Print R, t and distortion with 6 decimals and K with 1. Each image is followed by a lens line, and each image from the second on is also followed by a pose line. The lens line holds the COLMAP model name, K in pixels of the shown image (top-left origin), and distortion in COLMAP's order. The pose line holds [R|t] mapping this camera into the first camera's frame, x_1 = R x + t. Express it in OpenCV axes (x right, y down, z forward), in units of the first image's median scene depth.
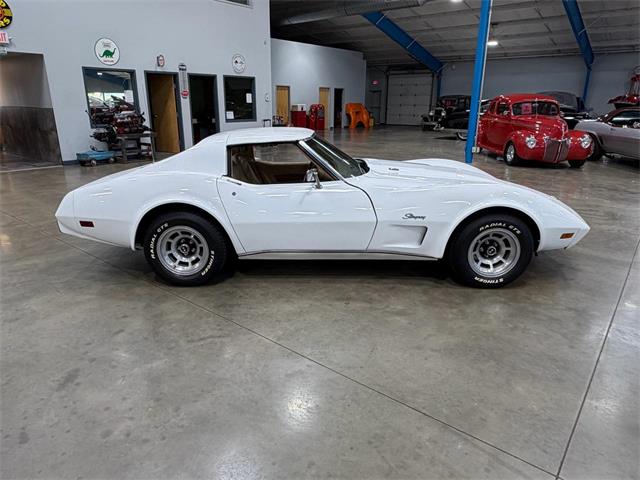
lens RADIAL K [[433.5, 0, 320.0], [0, 433.5, 240.0], [0, 0, 1]] dist [-0.000555, -0.001645]
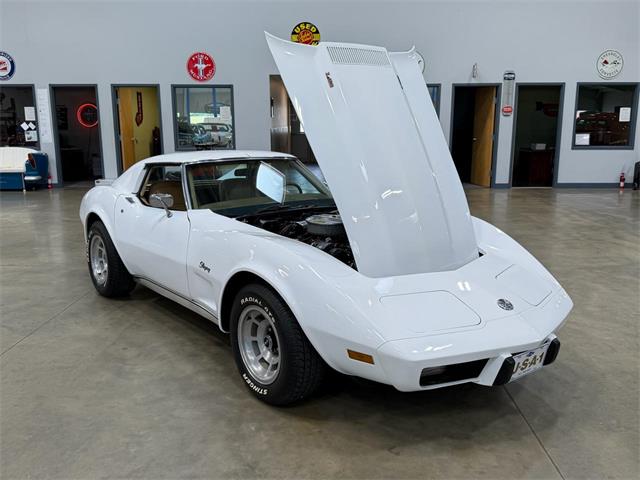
lens RADIAL K [[596.0, 0, 320.0], [0, 596.0, 240.0], [0, 0, 1]] dist [0.137534, -0.269517]
pose [[0.616339, 0.147673, -0.773510, 0.394378], [-0.235071, 0.971977, -0.001743, -0.049859], [0.751577, 0.182904, 0.633781, 0.162279]]
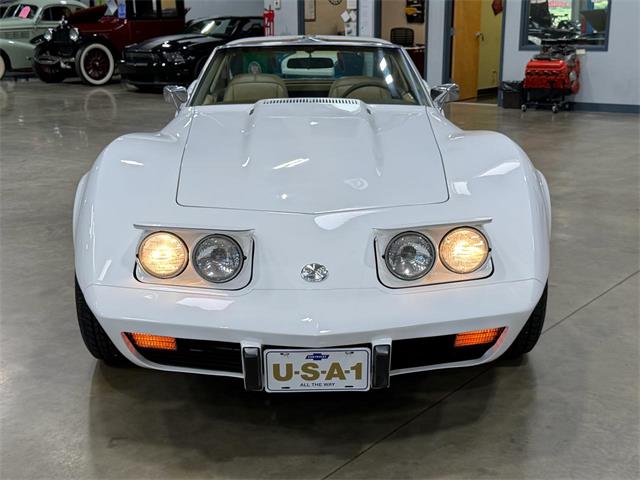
lens RADIAL K [[869.9, 0, 320.0], [0, 869.9, 240.0], [0, 0, 1]] dist [0.173034, -0.410054]
pose [[0.020570, 0.240846, -0.970345, 0.477510], [-0.302933, 0.926428, 0.223523, -0.108555], [0.952790, 0.289352, 0.092017, 0.395847]]
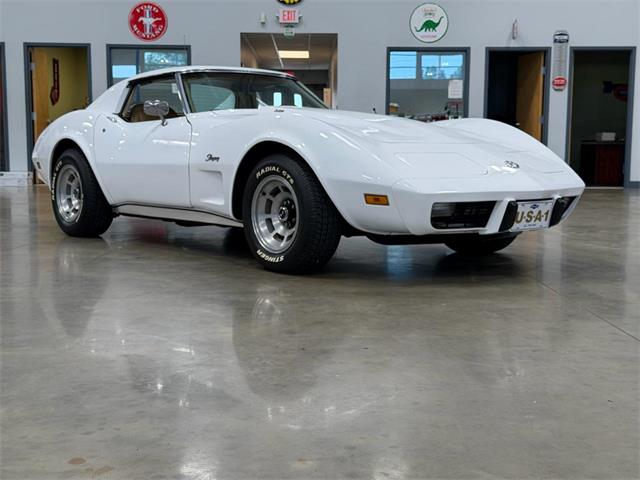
lens RADIAL K [[950.1, 0, 320.0], [0, 950.1, 240.0], [0, 0, 1]] dist [0.121047, 0.006077]
pose [[0.637798, 0.074633, -0.766579, 0.544503], [-0.236962, 0.966033, -0.103102, 0.070356], [0.732846, 0.247409, 0.633819, 0.047147]]
